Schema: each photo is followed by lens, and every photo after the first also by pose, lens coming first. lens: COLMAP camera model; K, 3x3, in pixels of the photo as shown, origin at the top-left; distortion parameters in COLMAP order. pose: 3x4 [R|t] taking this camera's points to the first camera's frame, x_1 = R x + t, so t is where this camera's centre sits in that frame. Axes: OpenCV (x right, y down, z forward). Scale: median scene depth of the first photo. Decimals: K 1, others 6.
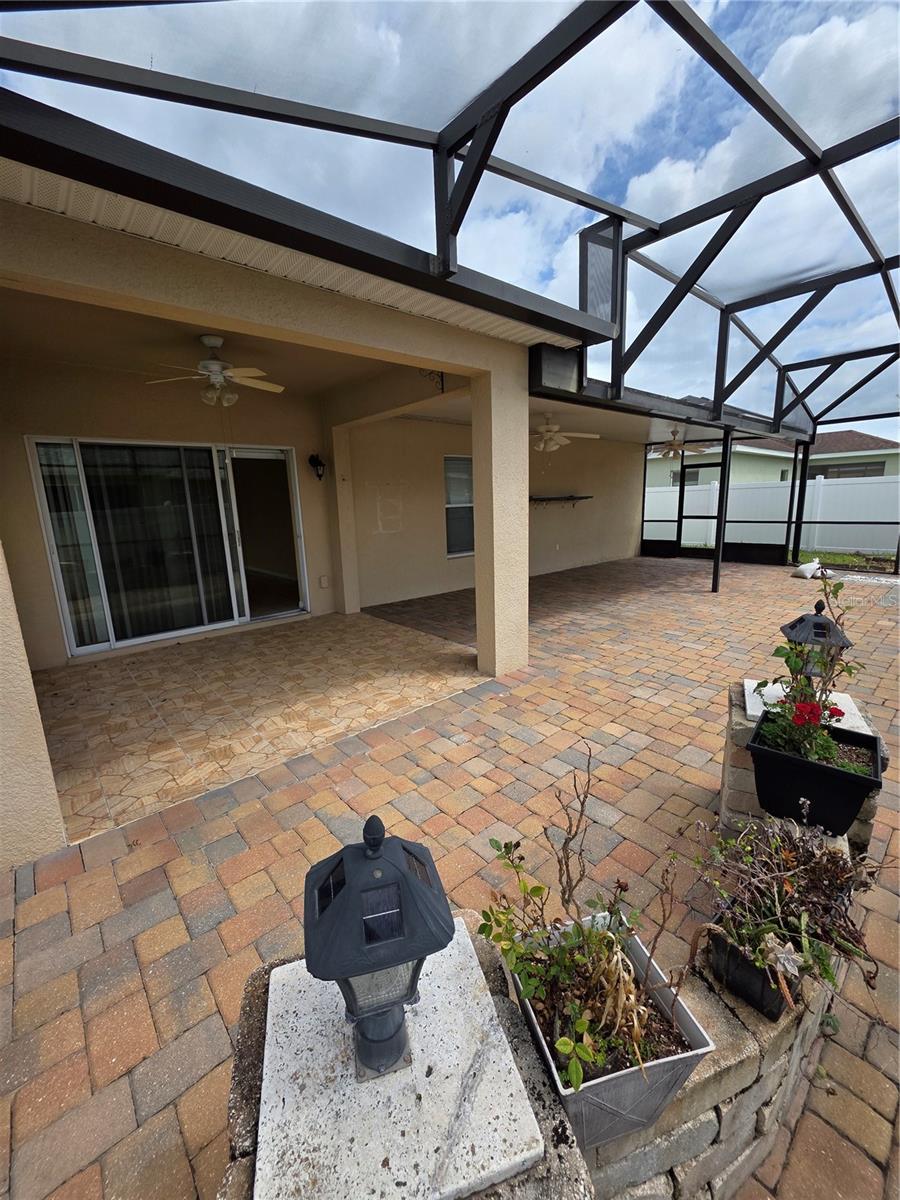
lens RADIAL K [[481.8, 0, 450.0], [0, 481.8, 600.0], [0, 0, 1]] dist [-0.001195, 0.000086]
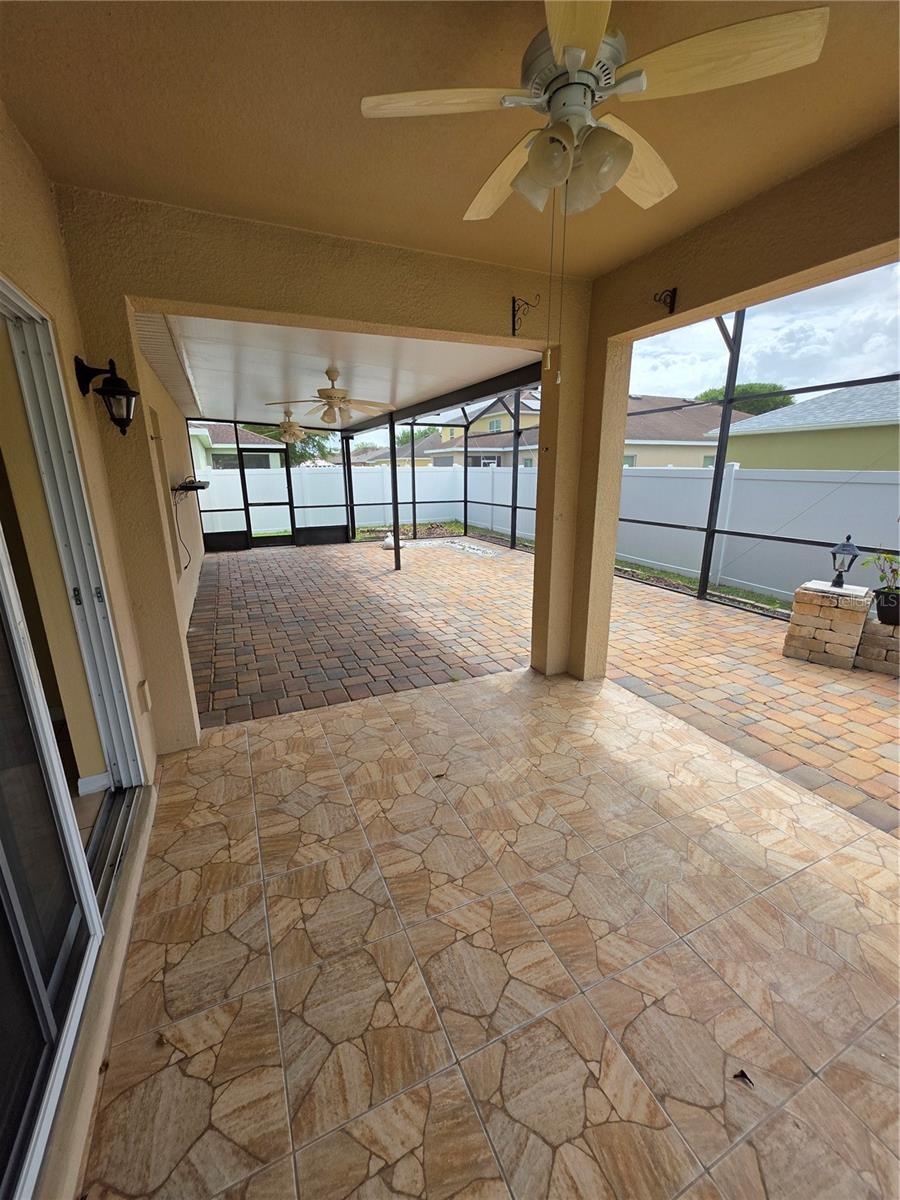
lens RADIAL K [[481.8, 0, 450.0], [0, 481.8, 600.0], [0, 0, 1]] dist [-0.001195, 0.000086]
pose [[0.278307, -0.221096, 0.934699, -0.650955], [0.195144, 0.965865, 0.170364, -0.158276], [-0.940459, 0.134987, 0.311953, 0.755662]]
